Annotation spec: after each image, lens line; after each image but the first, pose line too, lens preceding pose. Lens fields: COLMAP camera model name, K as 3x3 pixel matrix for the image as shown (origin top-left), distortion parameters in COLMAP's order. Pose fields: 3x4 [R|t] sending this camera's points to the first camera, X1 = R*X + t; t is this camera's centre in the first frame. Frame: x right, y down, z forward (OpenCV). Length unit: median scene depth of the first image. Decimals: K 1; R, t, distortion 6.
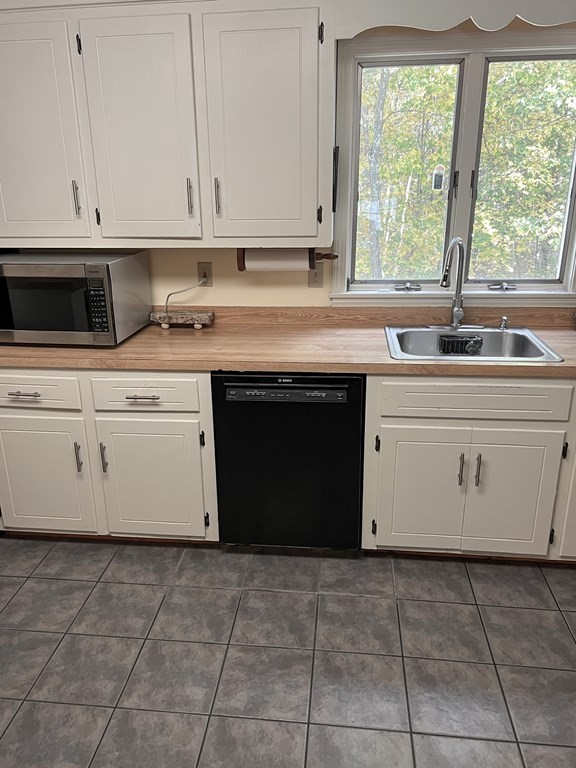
lens RADIAL K [[607.1, 0, 272.8], [0, 607.1, 392.2], [0, 0, 1]] dist [0.106254, -0.157492]
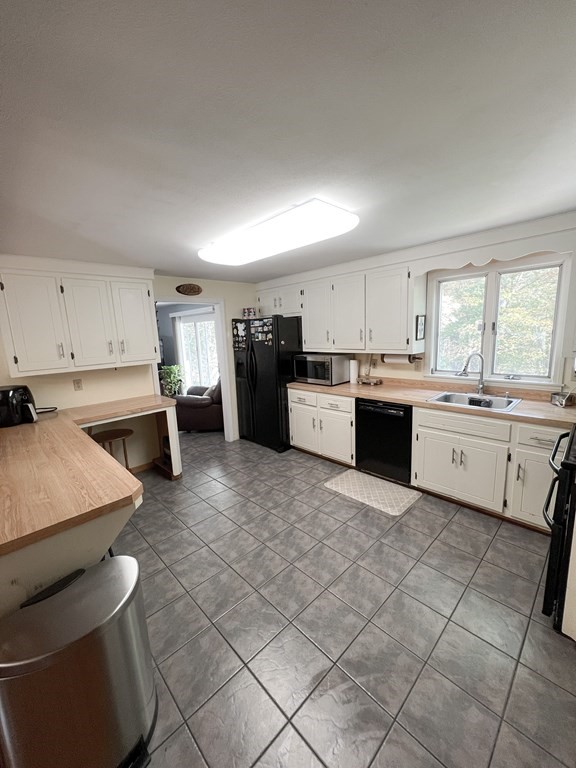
lens RADIAL K [[306.2, 0, 288.0], [0, 306.2, 384.0], [0, 0, 1]] dist [0.001276, 0.000093]
pose [[0.777406, 0.093043, -0.622079, 0.469231], [-0.181947, 0.979983, -0.080803, 0.066241], [0.602109, 0.176002, 0.778774, -0.219768]]
